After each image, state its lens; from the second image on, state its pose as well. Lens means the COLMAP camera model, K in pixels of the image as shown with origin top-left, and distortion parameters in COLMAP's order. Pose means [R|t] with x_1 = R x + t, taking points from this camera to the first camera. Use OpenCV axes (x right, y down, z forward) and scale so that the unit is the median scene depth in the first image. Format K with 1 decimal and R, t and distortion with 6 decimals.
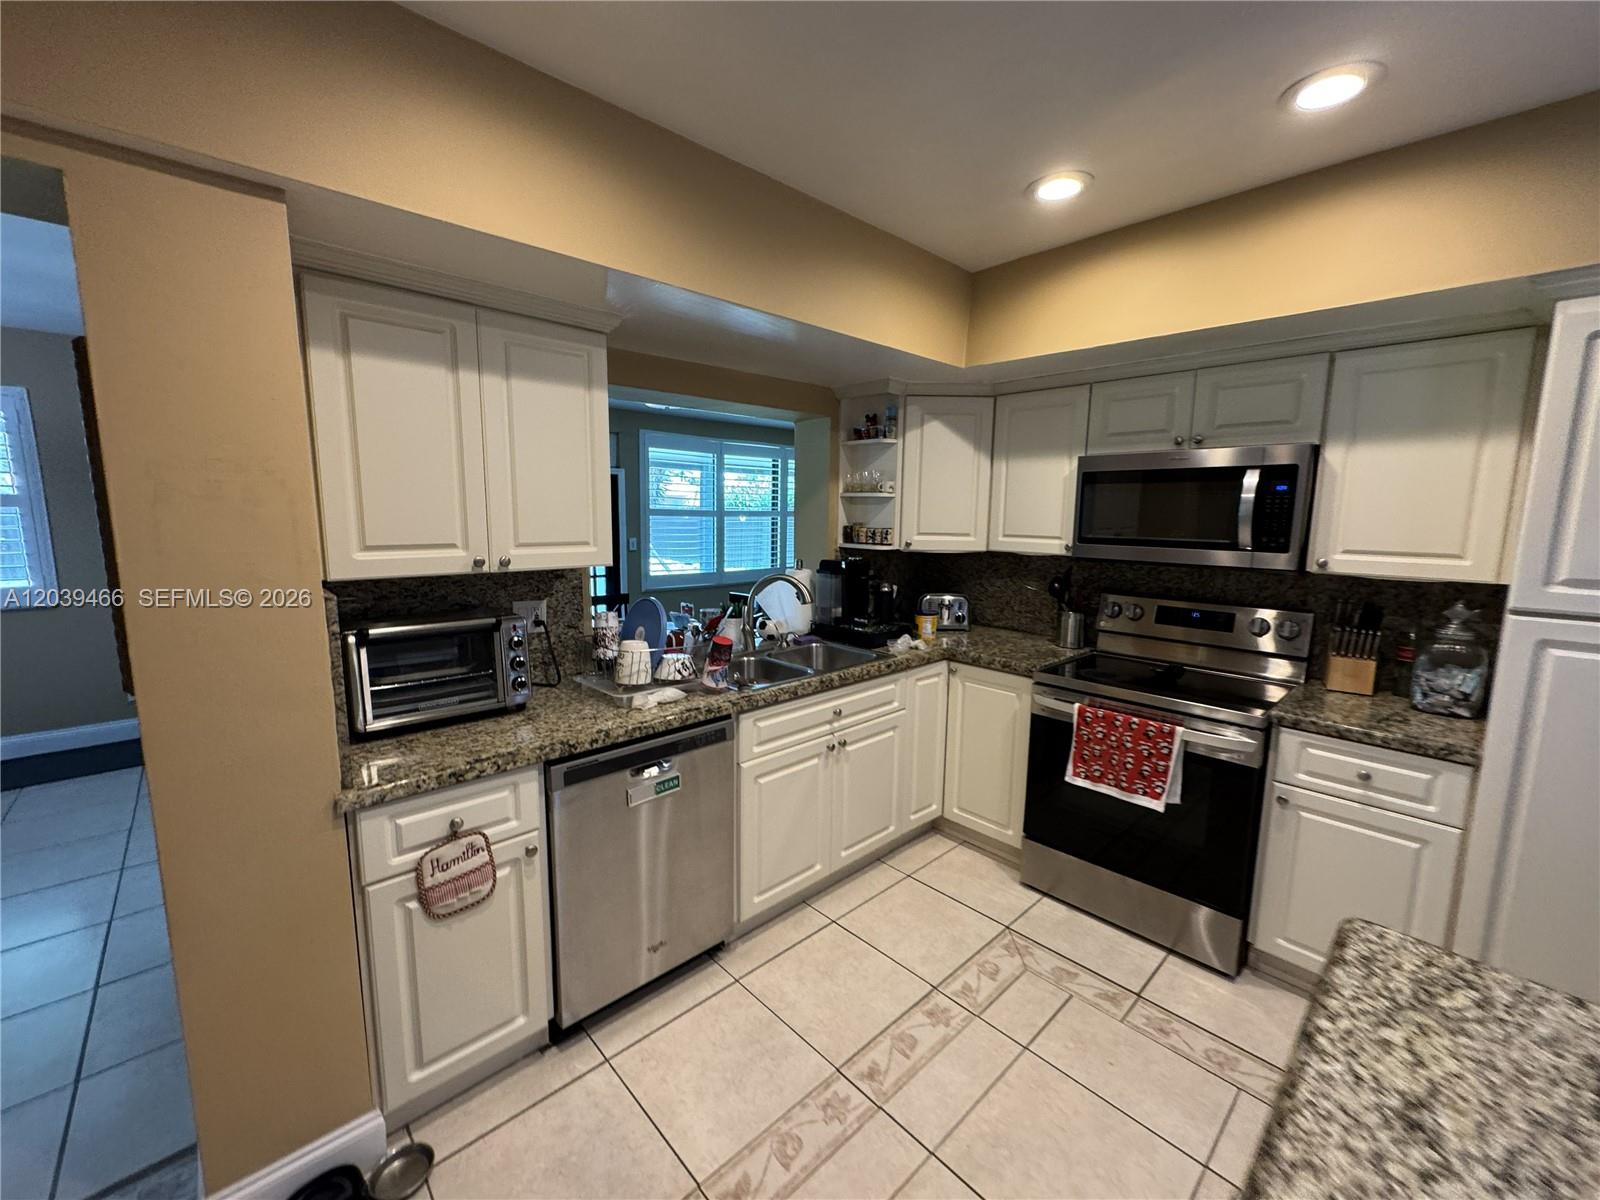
lens RADIAL K [[635.1, 0, 789.4], [0, 635.1, 598.1], [0, 0, 1]] dist [-0.000326, 0.000735]
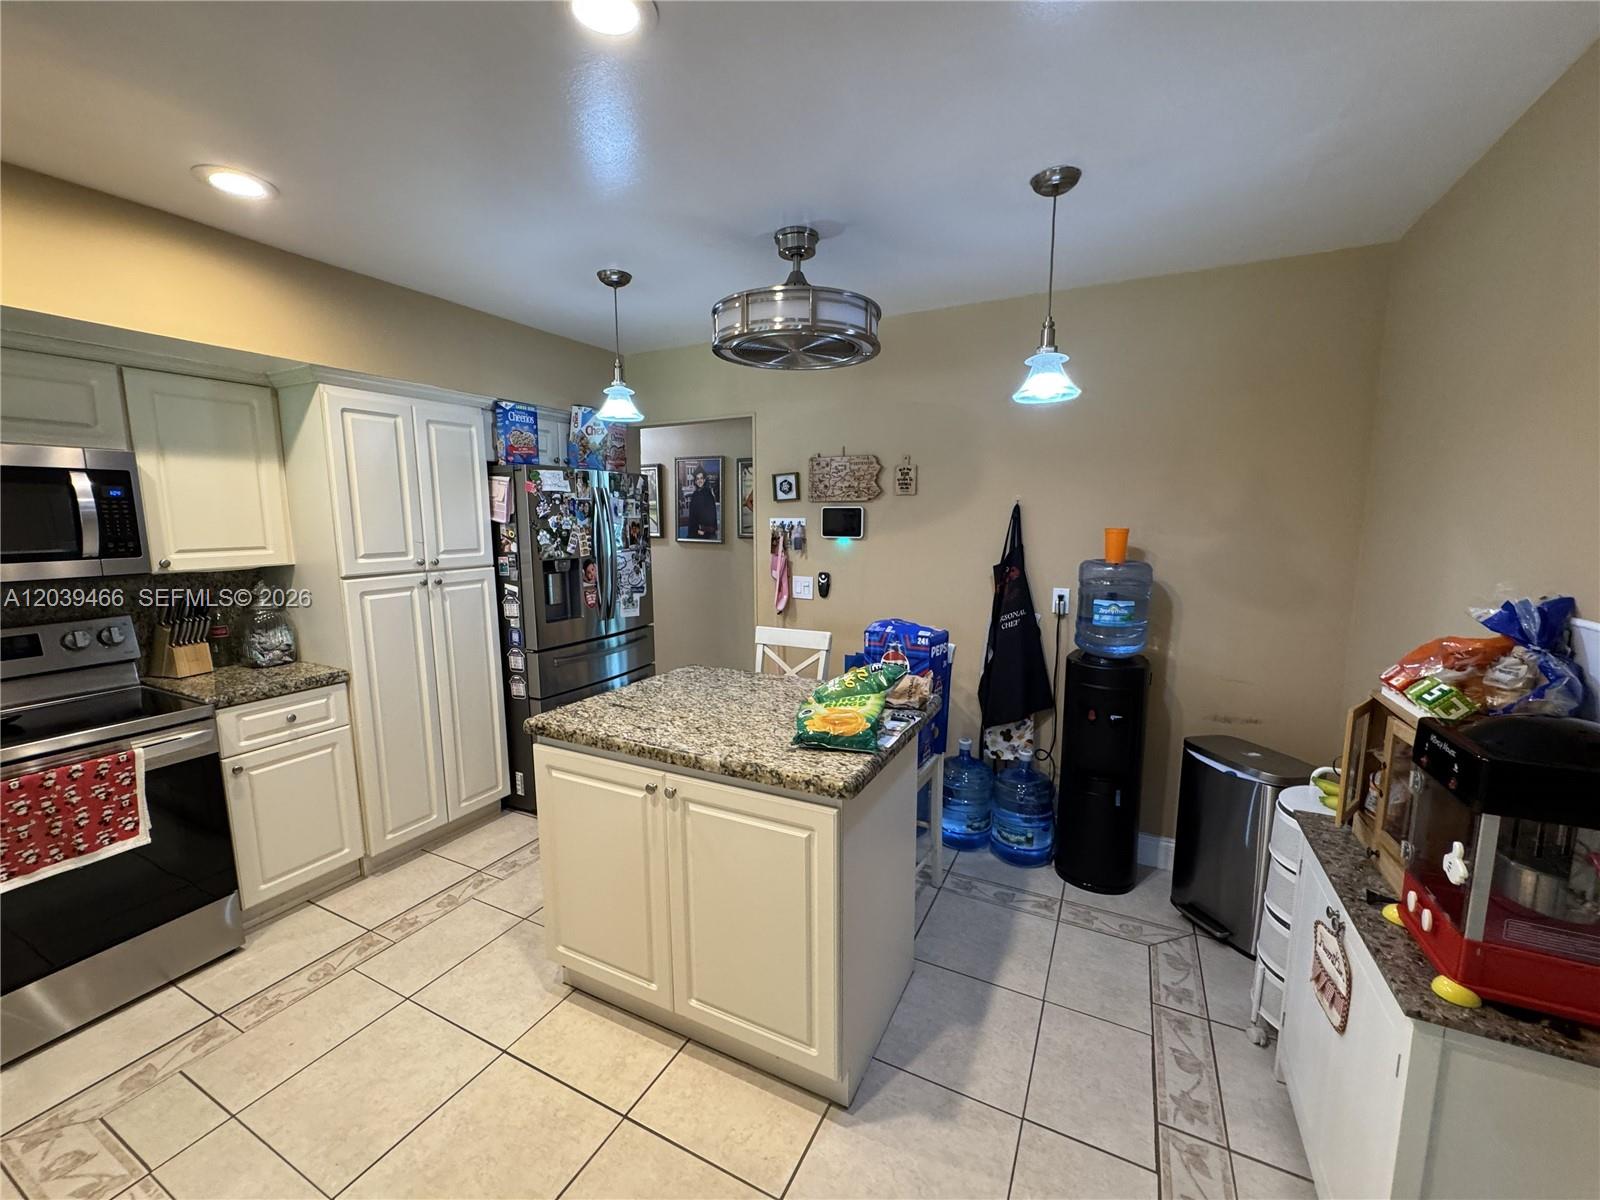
lens RADIAL K [[635.1, 0, 798.9], [0, 635.1, 599.9], [0, 0, 1]] dist [-0.000326, 0.000735]
pose [[-0.343303, -0.136076, 0.929315, -0.557447], [0.131819, 0.972675, 0.191122, -0.060203], [-0.929928, 0.188114, -0.315985, 0.350910]]
